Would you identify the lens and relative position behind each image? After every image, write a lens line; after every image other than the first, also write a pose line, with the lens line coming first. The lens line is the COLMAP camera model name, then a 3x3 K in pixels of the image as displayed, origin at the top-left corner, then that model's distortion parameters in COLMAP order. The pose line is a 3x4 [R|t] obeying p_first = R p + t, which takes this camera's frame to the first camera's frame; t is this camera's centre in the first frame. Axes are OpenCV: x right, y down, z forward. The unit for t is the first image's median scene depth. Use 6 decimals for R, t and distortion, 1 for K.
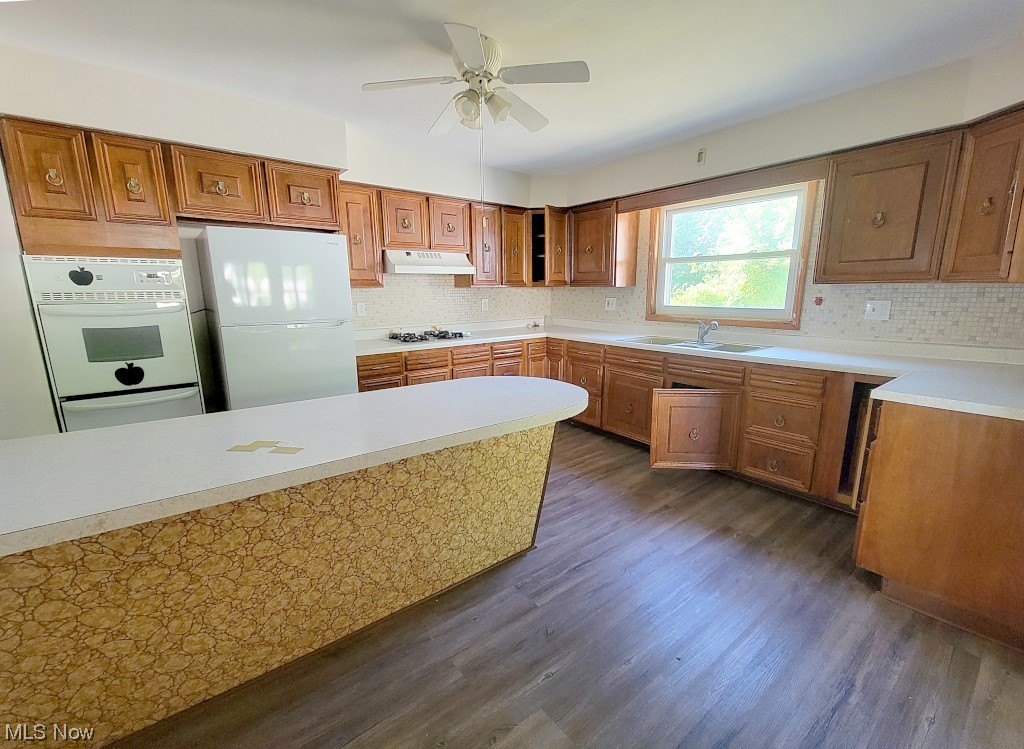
lens RADIAL K [[432.1, 0, 512.0], [0, 432.1, 374.5], [0, 0, 1]] dist [0.000286, -0.000281]
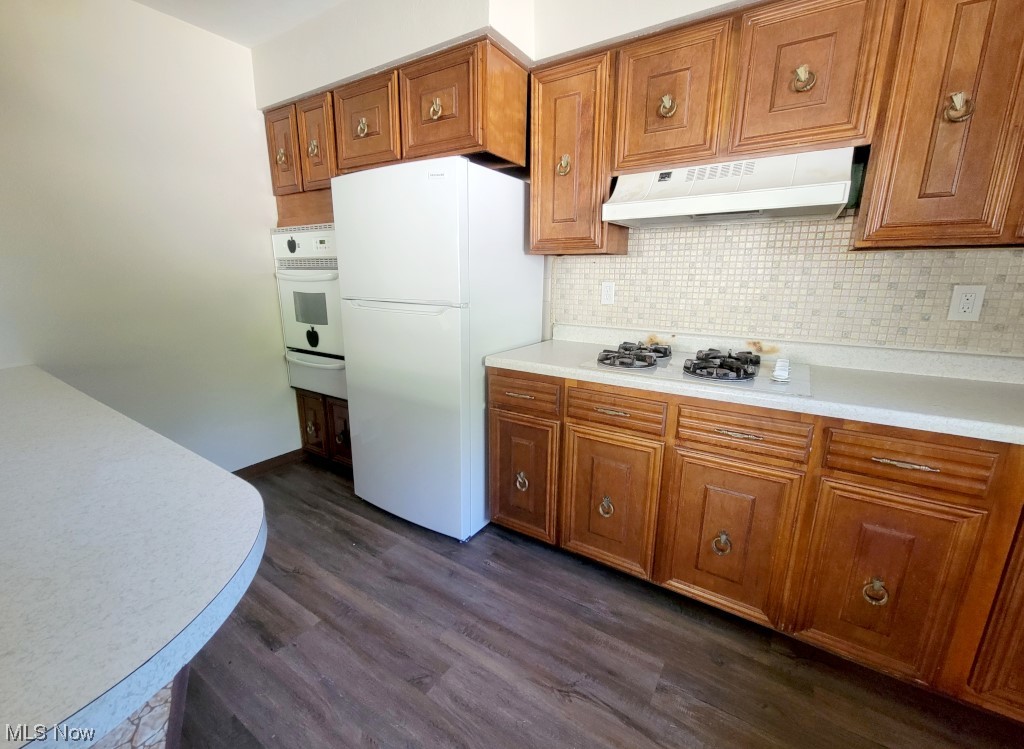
lens RADIAL K [[432.1, 0, 512.0], [0, 432.1, 374.5], [0, 0, 1]] dist [0.000286, -0.000281]
pose [[0.312379, 0.223455, -0.923302, 0.194462], [-0.194233, 0.966431, 0.168178, -0.130706], [0.929889, 0.126800, 0.345295, 0.771919]]
